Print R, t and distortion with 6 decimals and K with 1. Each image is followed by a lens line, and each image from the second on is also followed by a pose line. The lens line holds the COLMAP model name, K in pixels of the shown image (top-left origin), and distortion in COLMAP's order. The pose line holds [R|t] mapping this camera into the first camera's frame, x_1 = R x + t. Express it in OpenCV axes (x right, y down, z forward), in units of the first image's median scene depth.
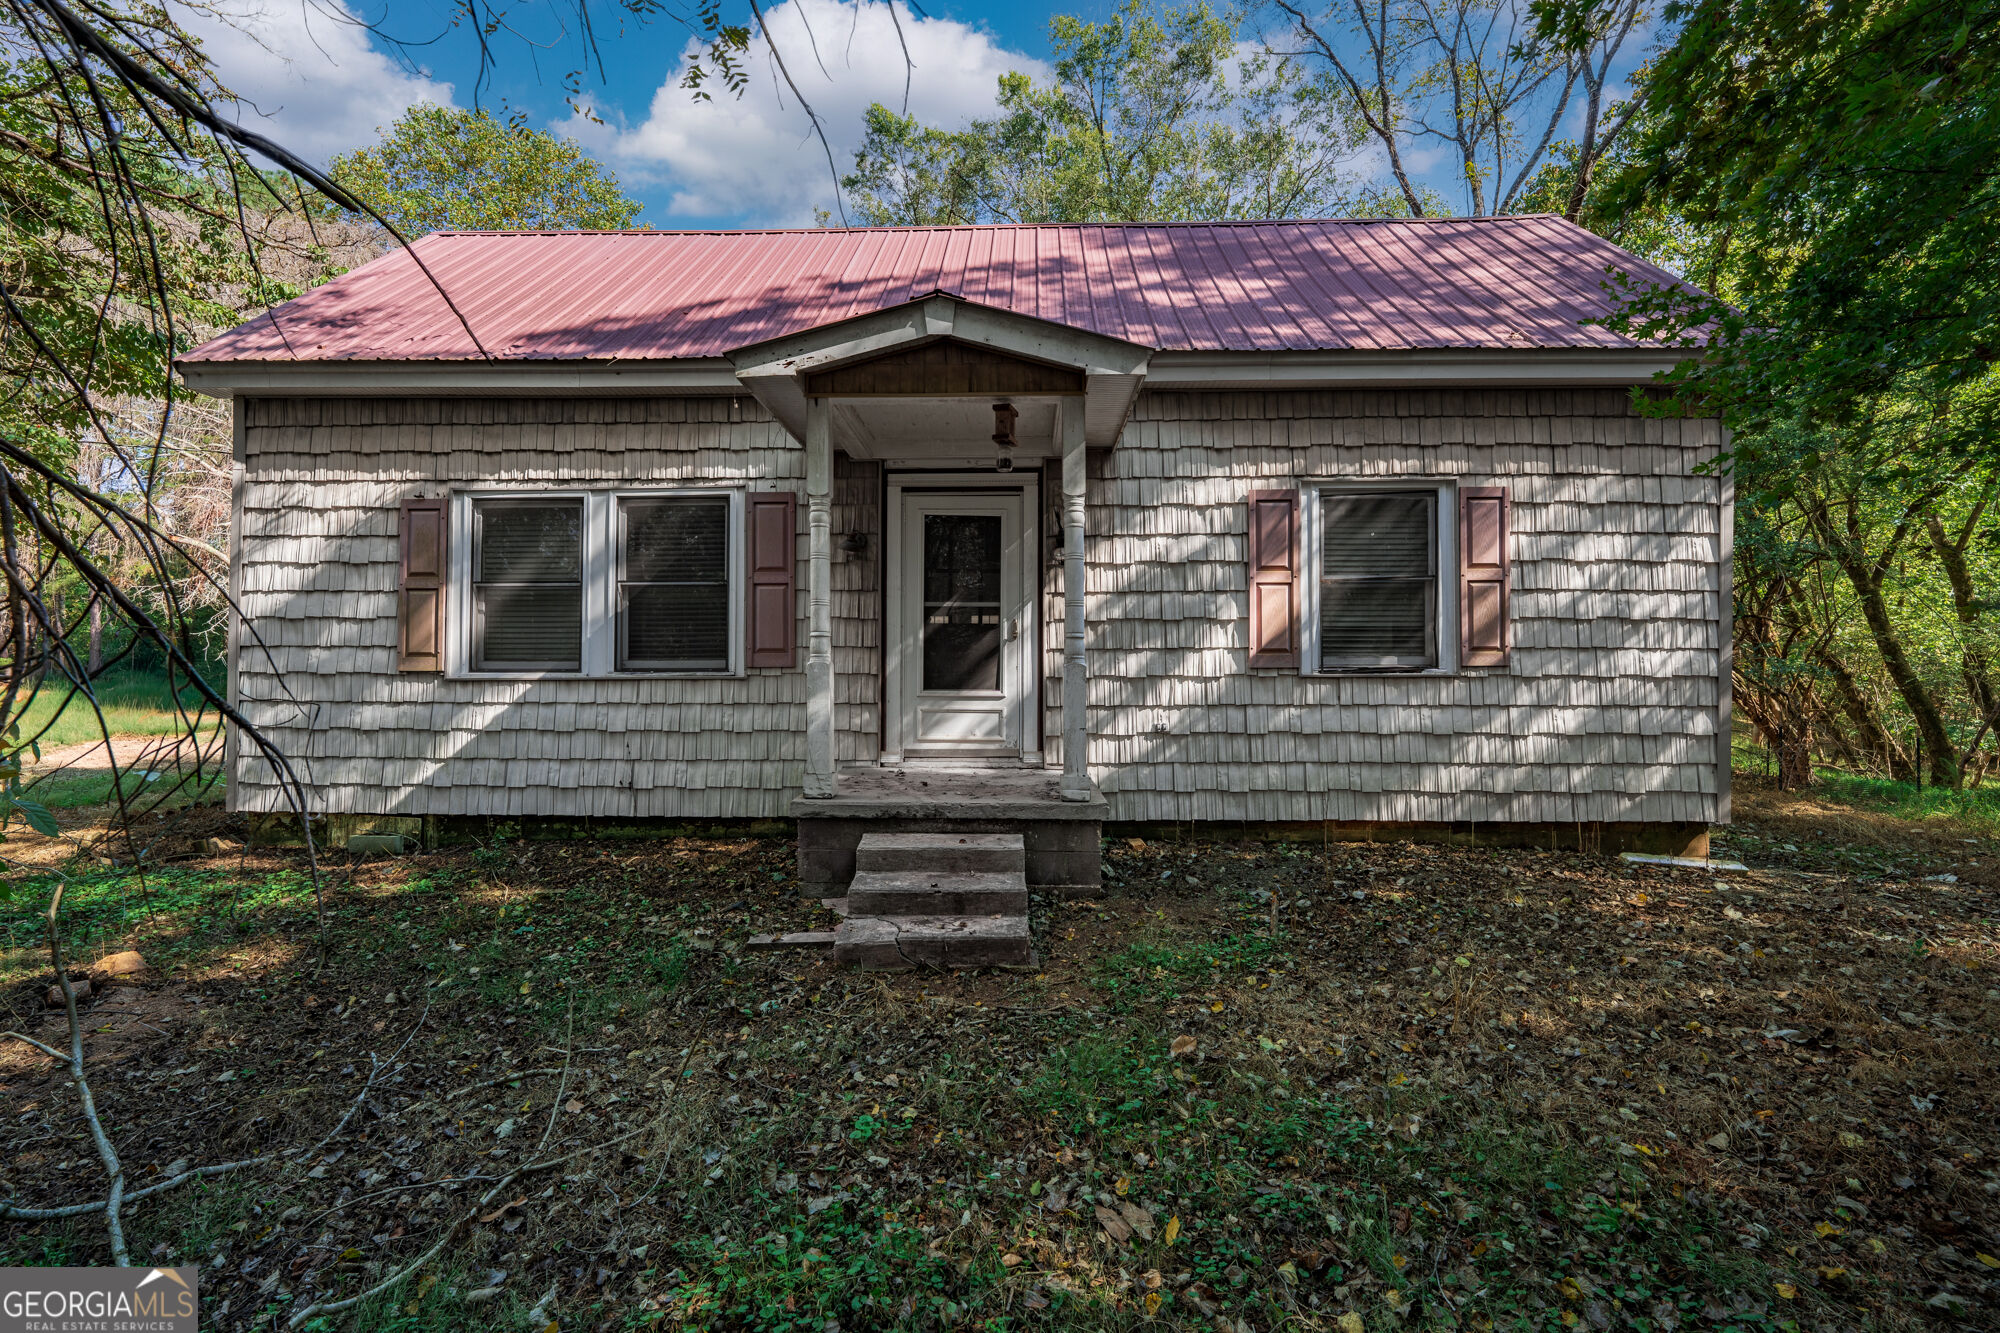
lens RADIAL K [[814.3, 0, 1000.3], [0, 814.3, 669.9], [0, 0, 1]] dist [-0.000032, -0.000811]
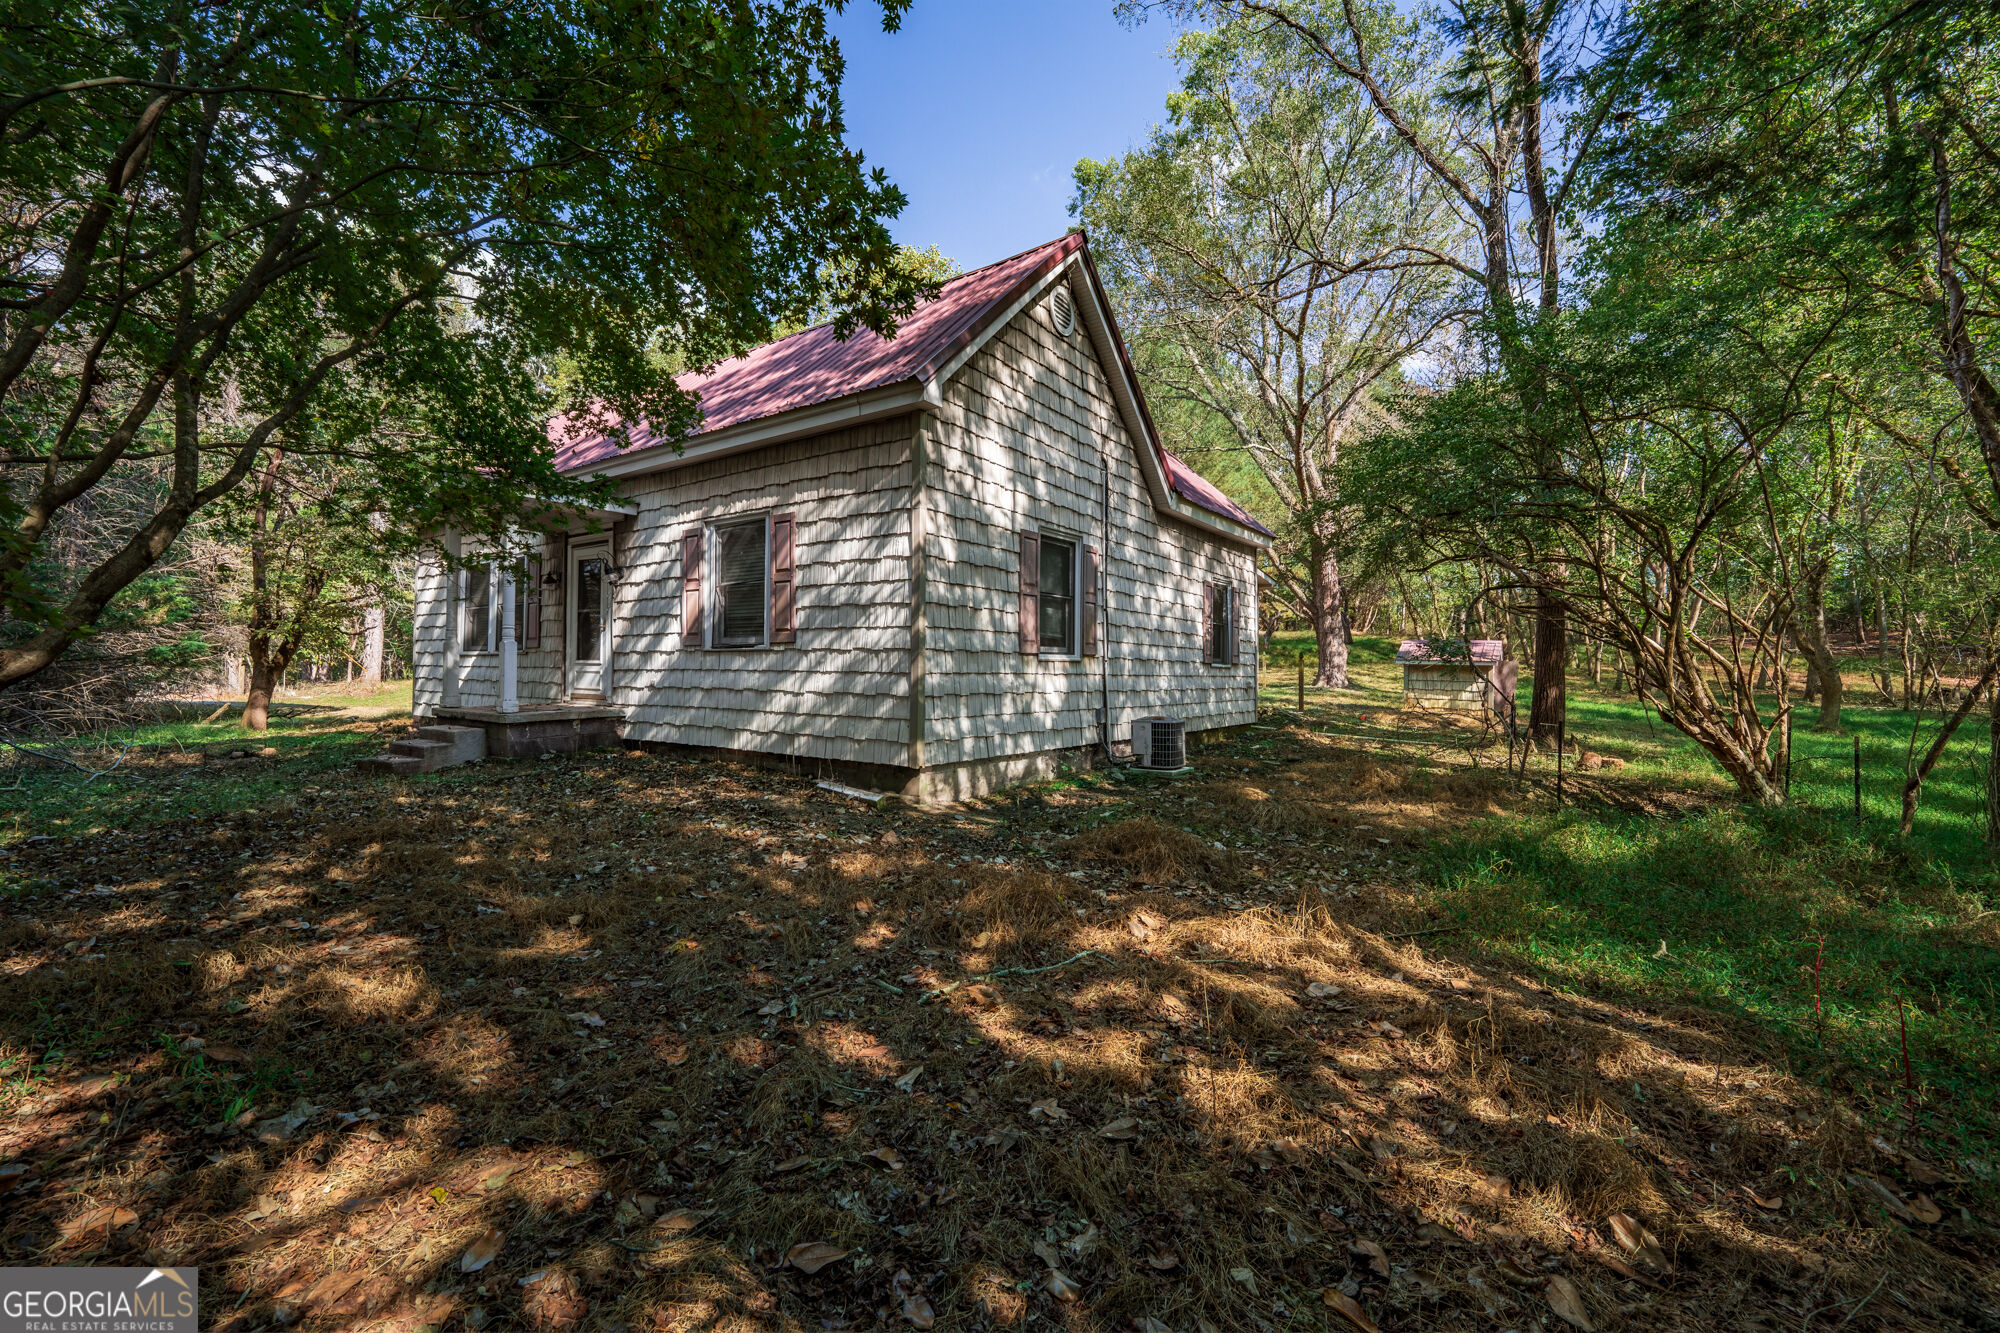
lens RADIAL K [[814.3, 0, 1003.1], [0, 814.3, 664.4], [0, 0, 1]] dist [-0.000032, -0.000811]
pose [[0.830908, 0.003634, -0.556397, 1.679579], [-0.008671, 0.999942, -0.006417, 0.038698], [0.556342, 0.010157, 0.830892, 0.054232]]
